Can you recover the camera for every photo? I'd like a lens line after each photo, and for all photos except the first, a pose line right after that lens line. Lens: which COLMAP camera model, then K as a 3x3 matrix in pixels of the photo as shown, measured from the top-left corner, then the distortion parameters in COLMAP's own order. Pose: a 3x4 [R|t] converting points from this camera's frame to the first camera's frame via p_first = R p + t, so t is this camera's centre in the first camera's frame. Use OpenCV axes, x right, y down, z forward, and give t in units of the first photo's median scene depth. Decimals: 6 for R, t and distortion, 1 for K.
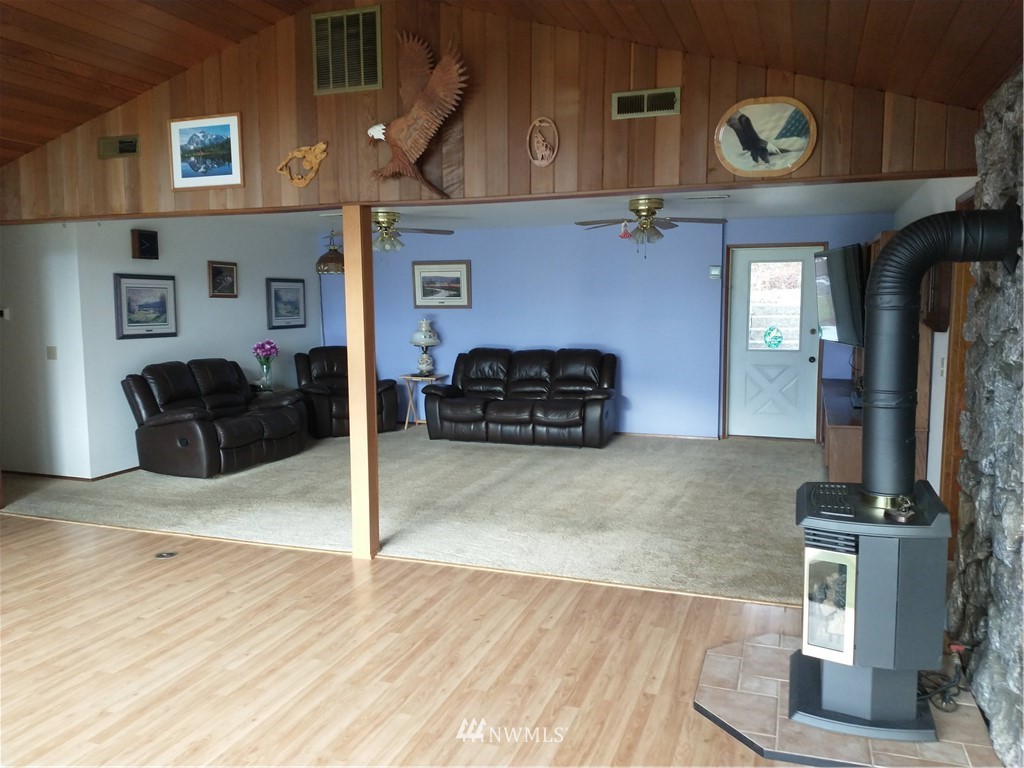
lens RADIAL K [[813.7, 0, 522.6], [0, 813.7, 382.0], [0, 0, 1]] dist [0.014594, 0.001175]
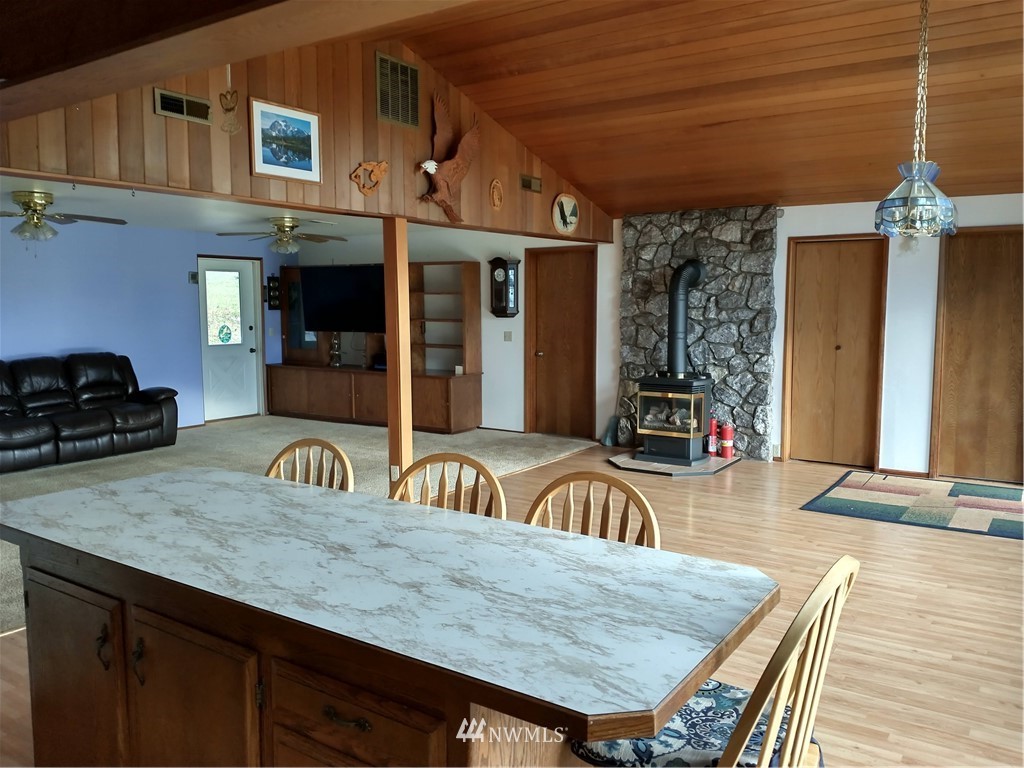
lens RADIAL K [[813.7, 0, 522.3], [0, 813.7, 385.6], [0, 0, 1]] dist [0.014594, 0.001175]
pose [[0.239491, -0.094501, 0.966288, -1.277551], [0.102764, 0.992128, 0.071559, -0.035910], [-0.965445, 0.082162, 0.247318, 0.512853]]
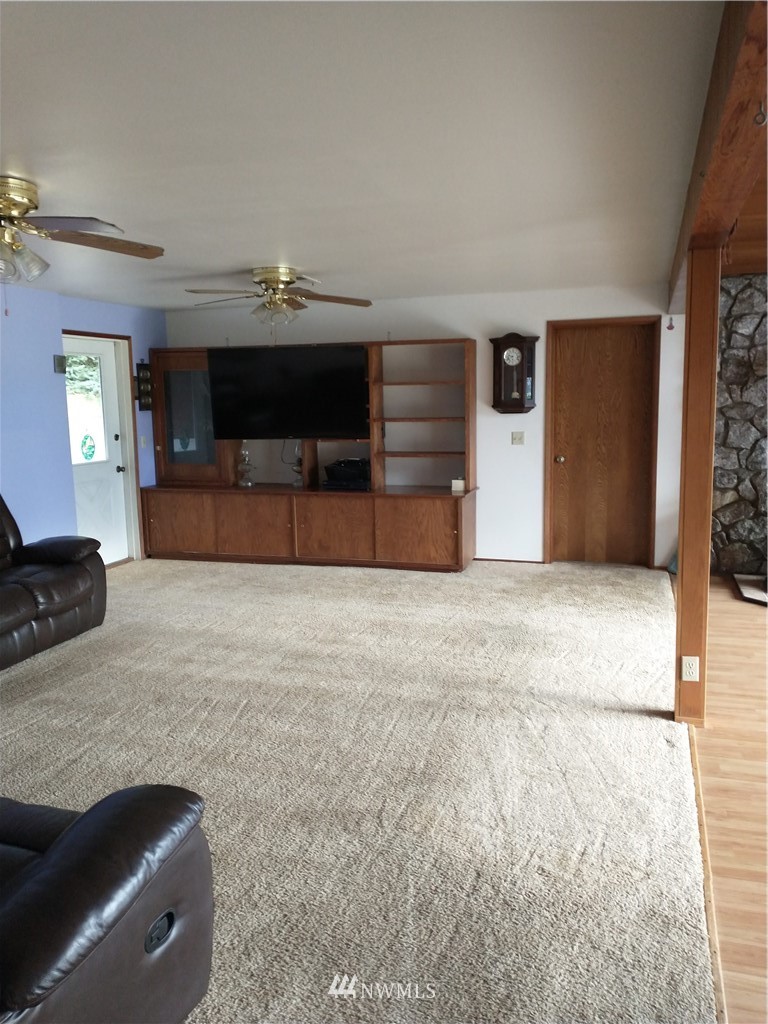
lens RADIAL K [[813.7, 0, 392.8], [0, 813.7, 515.3], [0, 0, 1]] dist [0.014594, 0.001175]
pose [[-0.039492, -0.141251, 0.989186, -0.897141], [0.124144, 0.981594, 0.145123, -0.118493], [-0.991478, 0.128533, -0.021230, 1.252164]]
